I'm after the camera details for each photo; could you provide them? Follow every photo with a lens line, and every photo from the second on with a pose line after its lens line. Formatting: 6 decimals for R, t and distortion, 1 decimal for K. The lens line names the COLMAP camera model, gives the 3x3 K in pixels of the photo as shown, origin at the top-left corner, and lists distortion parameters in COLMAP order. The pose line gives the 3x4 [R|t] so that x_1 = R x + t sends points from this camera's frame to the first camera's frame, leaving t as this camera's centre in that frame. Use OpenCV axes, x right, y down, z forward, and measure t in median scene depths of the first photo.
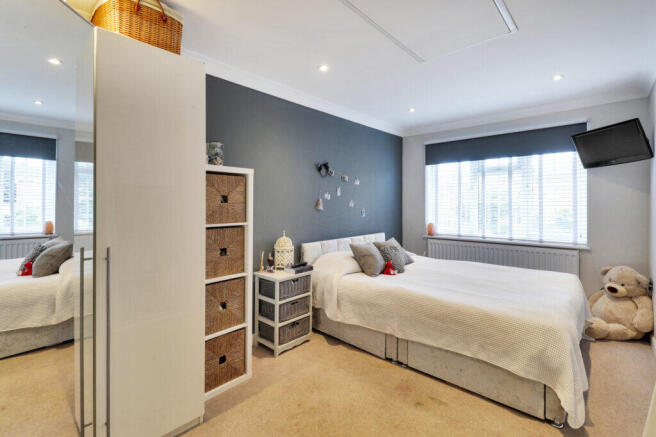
lens RADIAL K [[303.7, 0, 327.2], [0, 303.7, 210.7], [0, 0, 1]] dist [-0.000865, -0.001245]
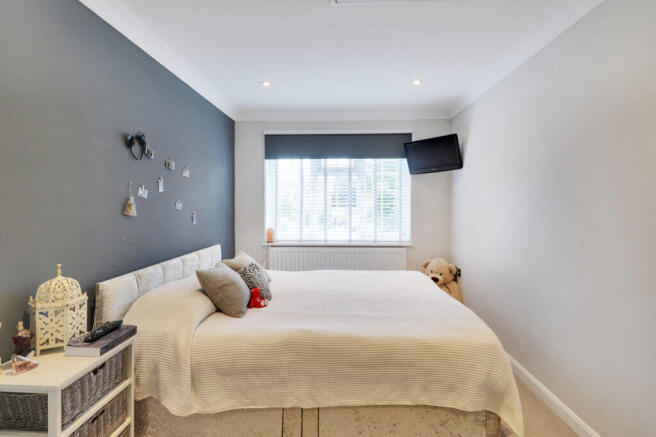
lens RADIAL K [[303.7, 0, 327.2], [0, 303.7, 210.7], [0, 0, 1]] dist [-0.000865, -0.001245]
pose [[0.765820, -0.010237, 0.642973, -0.116768], [0.012968, 0.999916, 0.000474, -0.008913], [-0.642924, 0.007975, 0.765888, 0.359415]]
